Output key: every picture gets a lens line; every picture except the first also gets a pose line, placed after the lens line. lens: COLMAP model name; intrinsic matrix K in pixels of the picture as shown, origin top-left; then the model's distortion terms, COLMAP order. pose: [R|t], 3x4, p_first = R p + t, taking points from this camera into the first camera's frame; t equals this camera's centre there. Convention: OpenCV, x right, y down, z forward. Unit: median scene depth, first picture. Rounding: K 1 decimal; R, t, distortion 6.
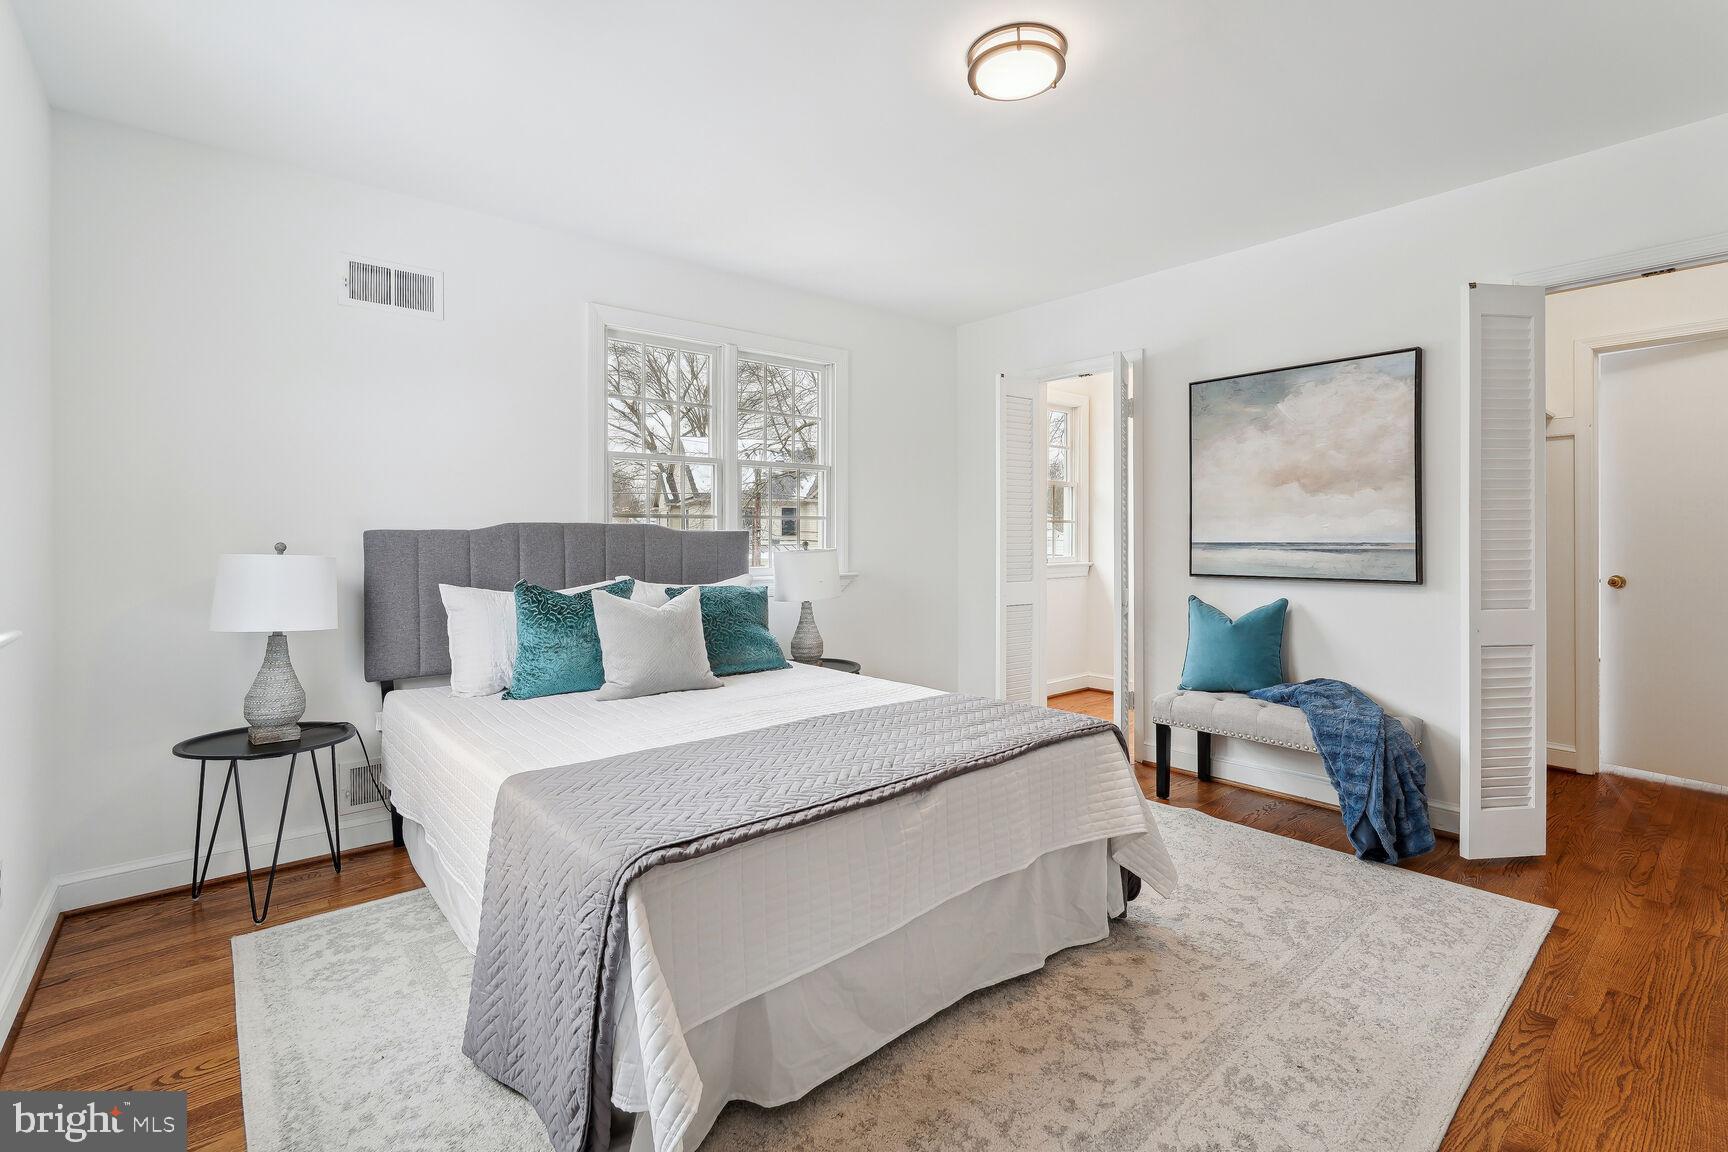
lens RADIAL K [[769.5, 0, 894.7], [0, 769.5, 540.8], [0, 0, 1]] dist [-0.010401, 0.003135]
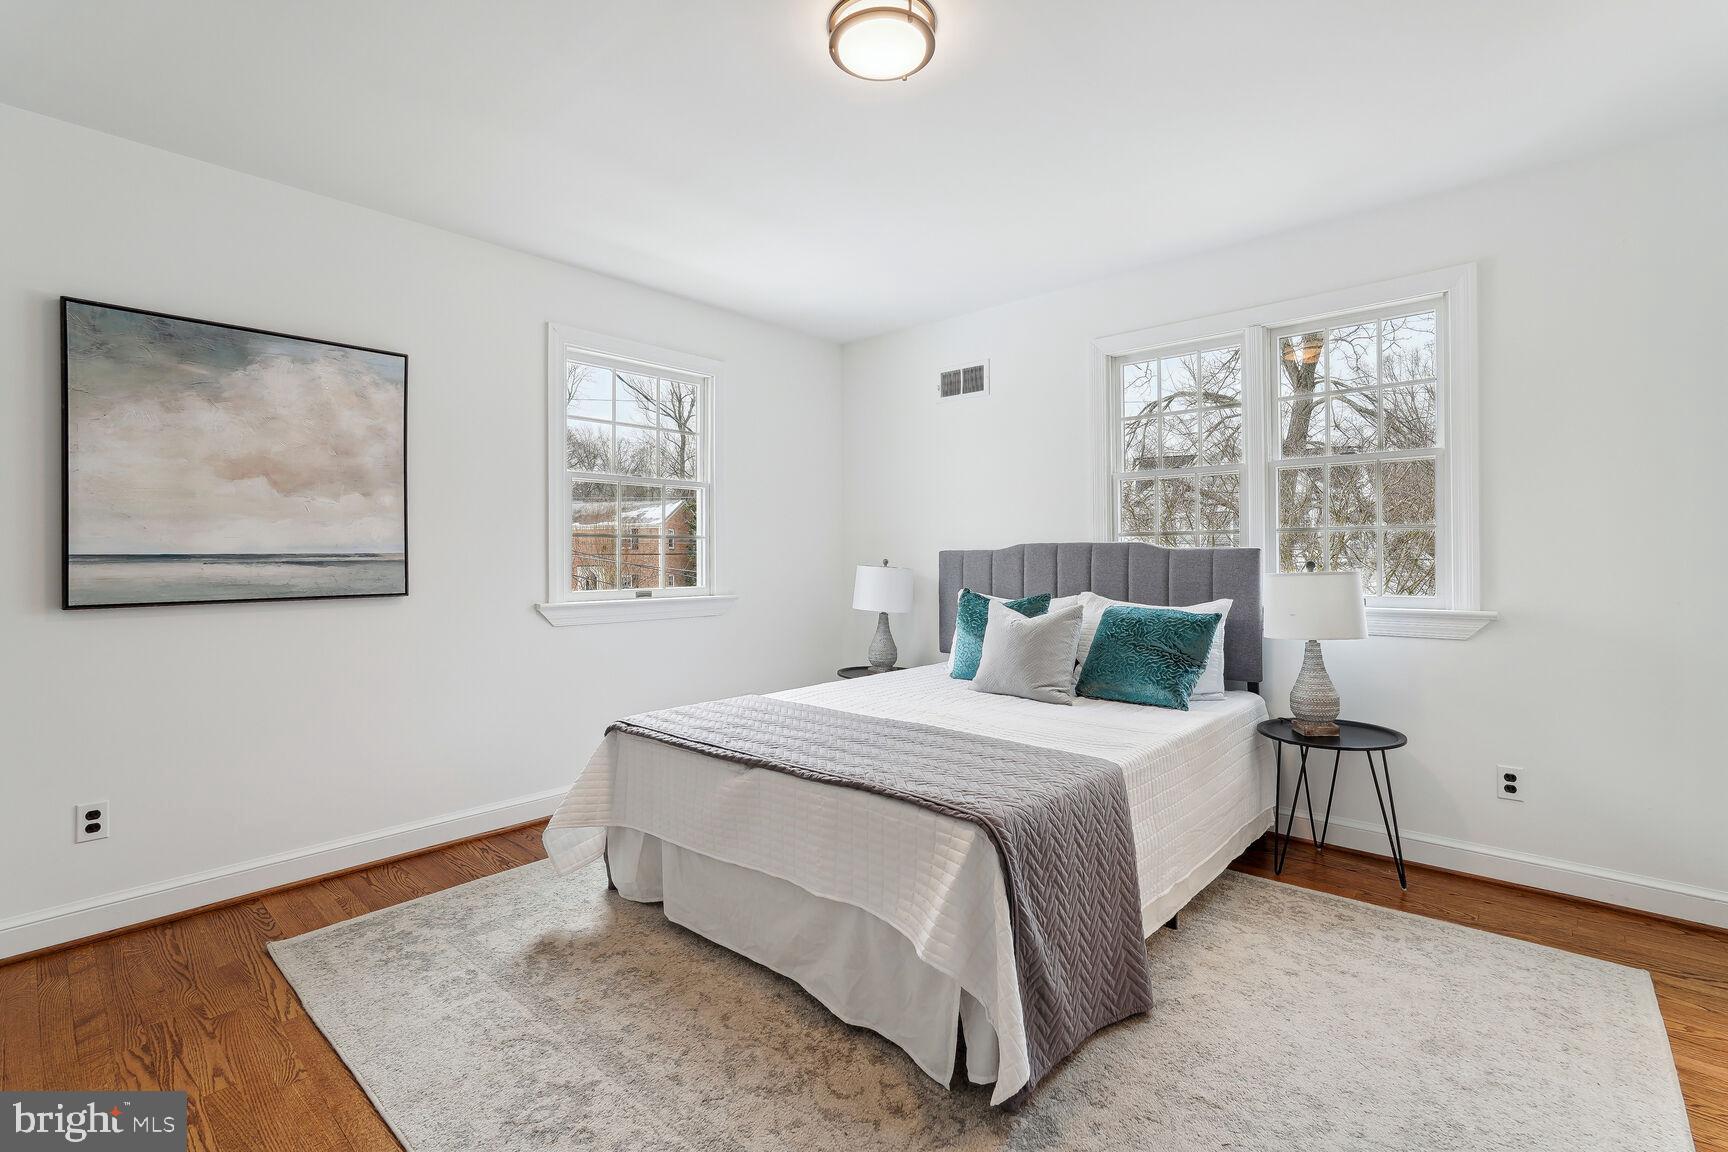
lens RADIAL K [[769.5, 0, 866.6], [0, 769.5, 573.5], [0, 0, 1]] dist [-0.010401, 0.003135]
pose [[0.137630, 0.023785, -0.990198, 0.806675], [-0.003185, 0.999717, 0.023571, -0.004572], [0.990479, -0.000090, 0.137667, 0.659782]]
